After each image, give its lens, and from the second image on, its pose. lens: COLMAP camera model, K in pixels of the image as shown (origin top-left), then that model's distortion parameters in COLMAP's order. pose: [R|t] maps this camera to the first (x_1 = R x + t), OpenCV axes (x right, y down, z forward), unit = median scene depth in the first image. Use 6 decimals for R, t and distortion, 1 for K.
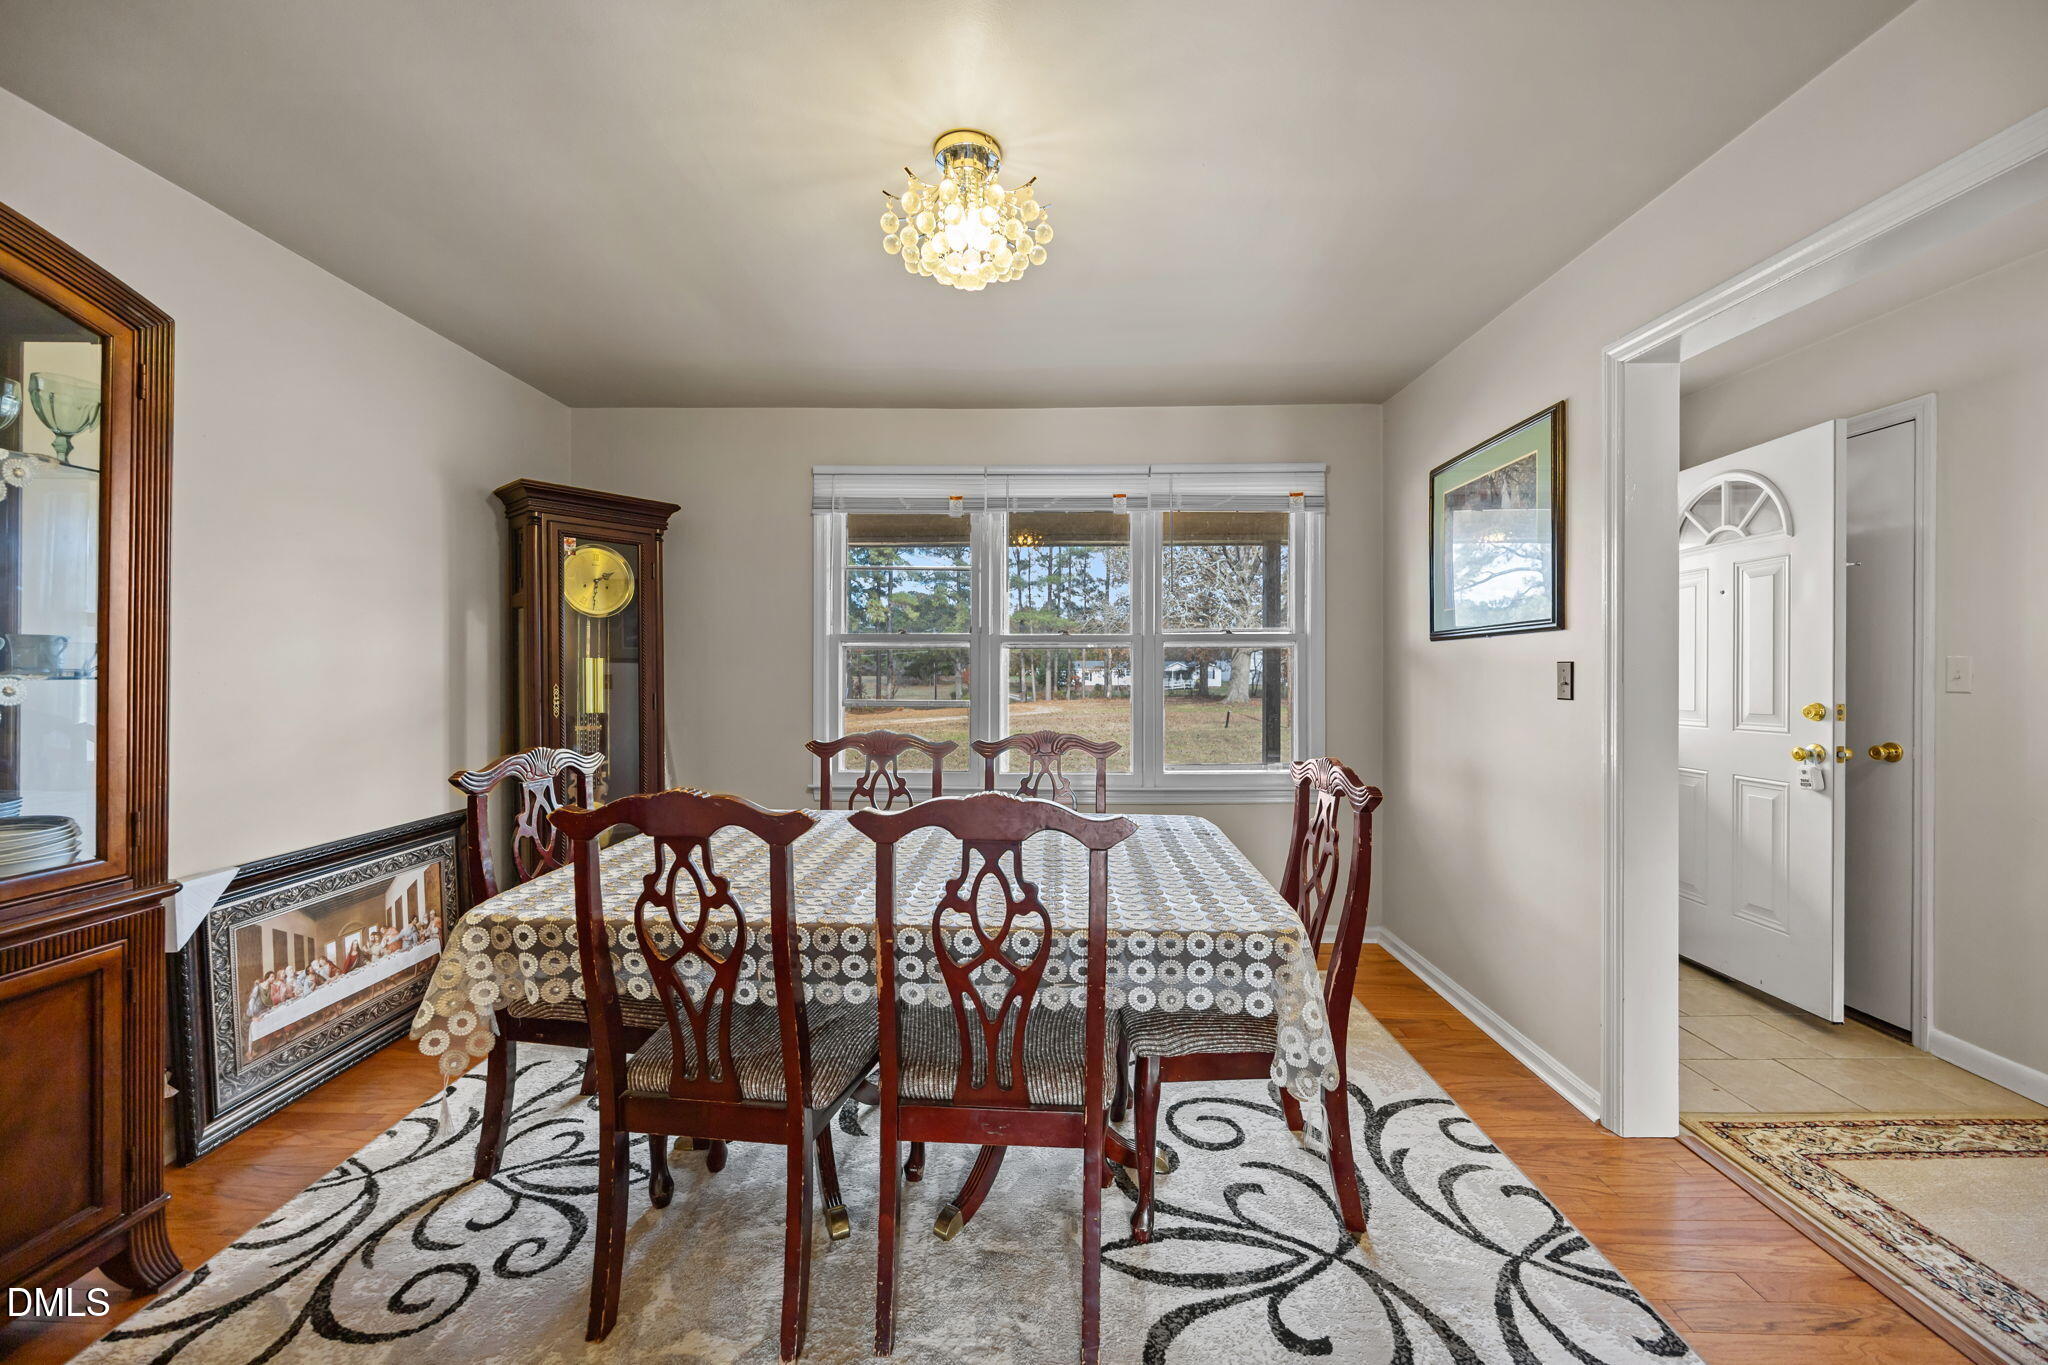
lens RADIAL K [[789.0, 0, 1040.7], [0, 789.0, 676.7], [0, 0, 1]] dist [-0.004625, 0.000652]
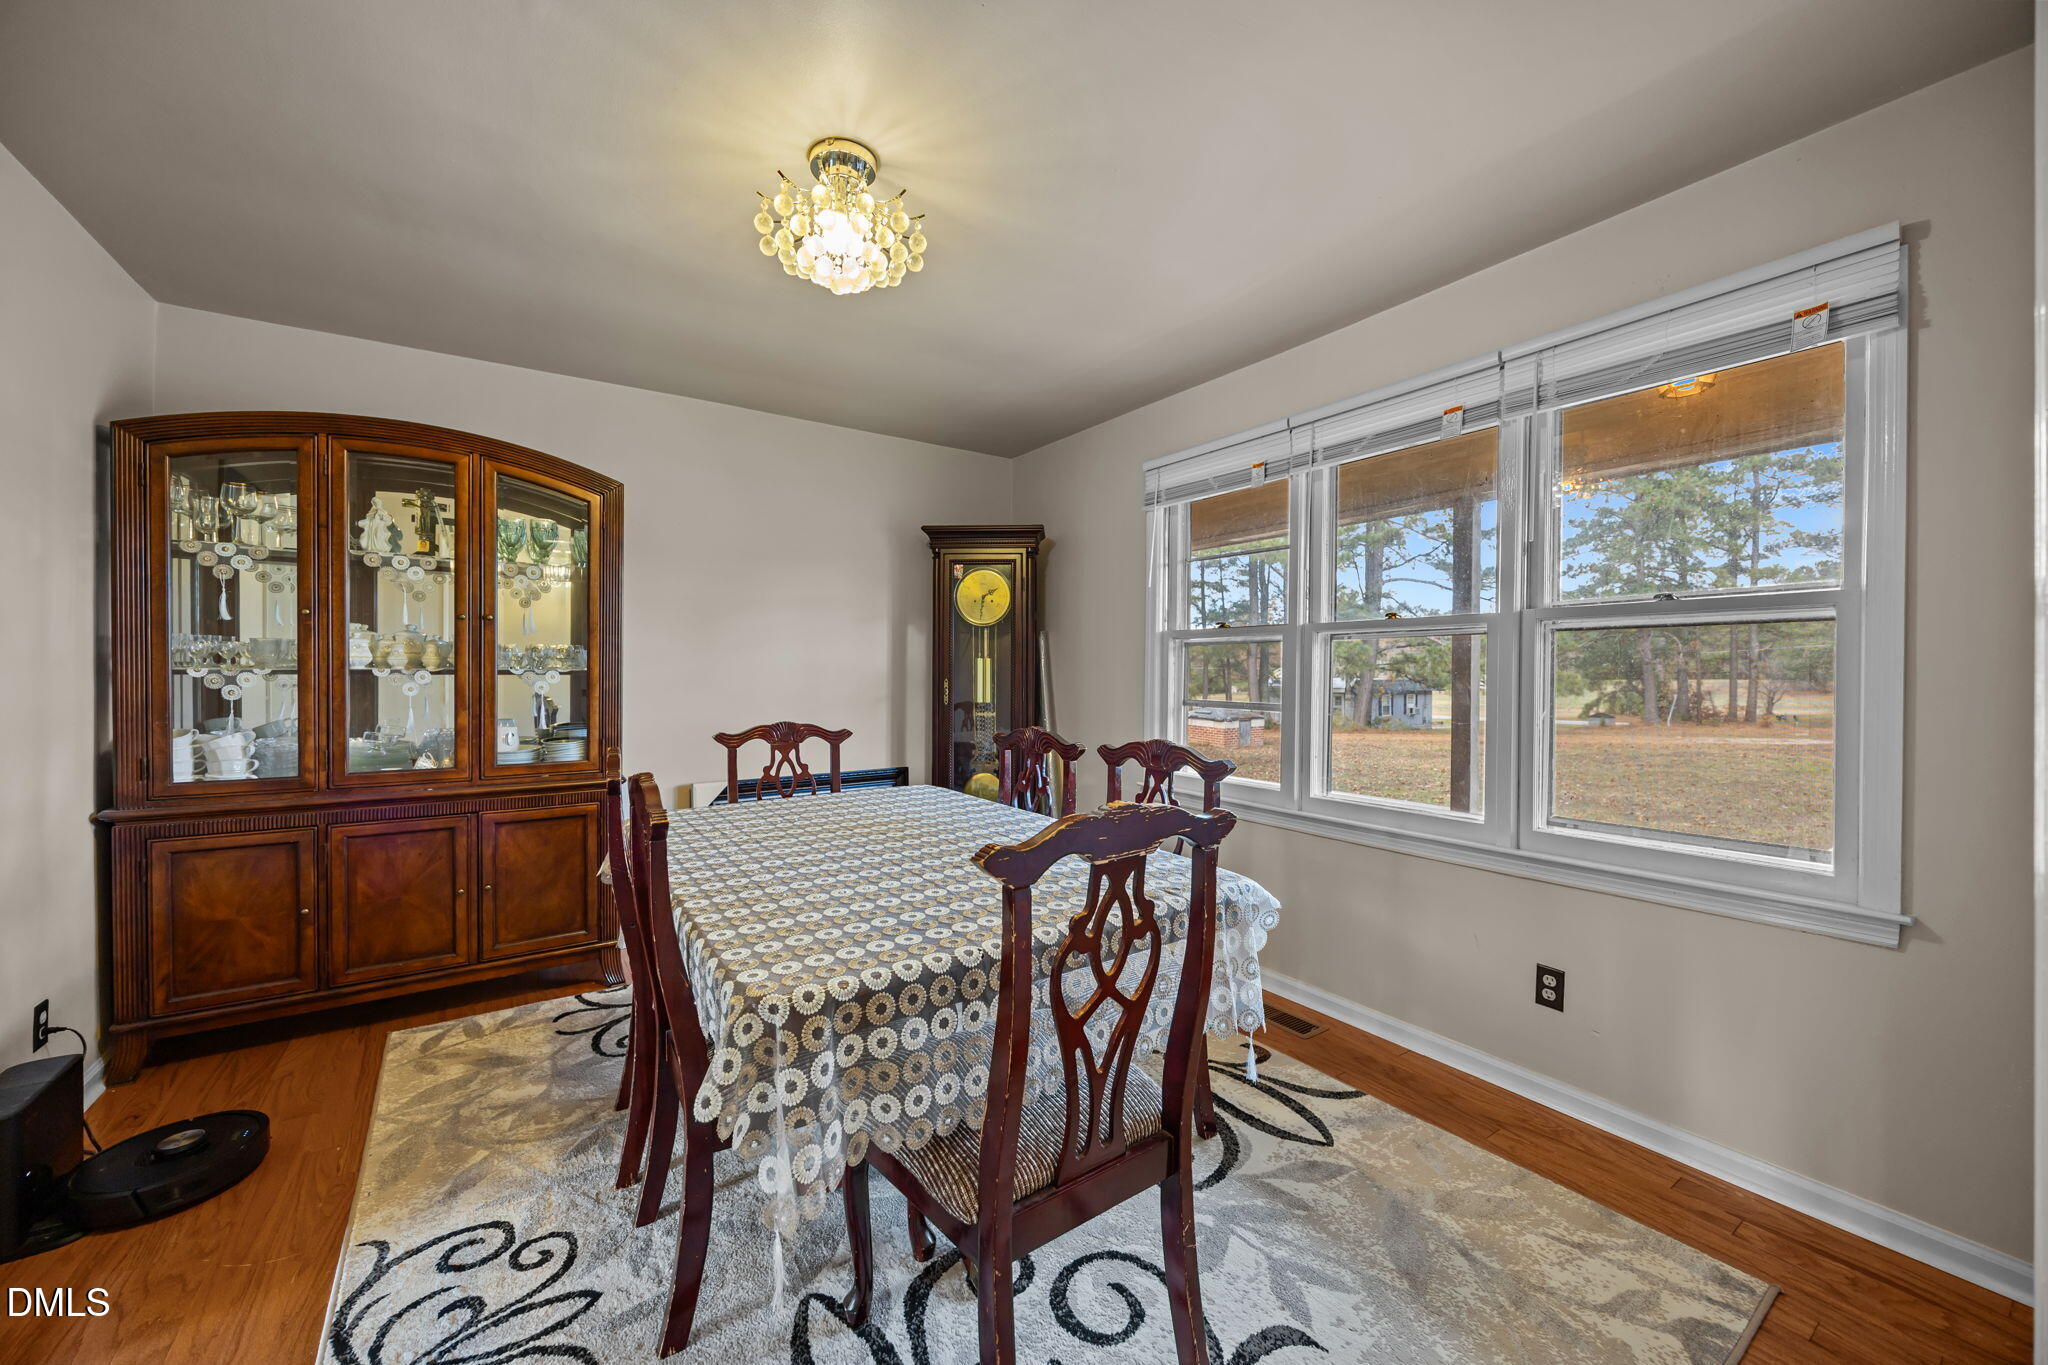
lens RADIAL K [[789.0, 0, 1030.6], [0, 789.0, 675.4], [0, 0, 1]] dist [-0.004625, 0.000652]
pose [[0.567002, 0.004144, -0.823706, 0.526283], [-0.007602, 0.999971, -0.000202, 0.003104], [0.823681, 0.006377, 0.567017, 0.370102]]
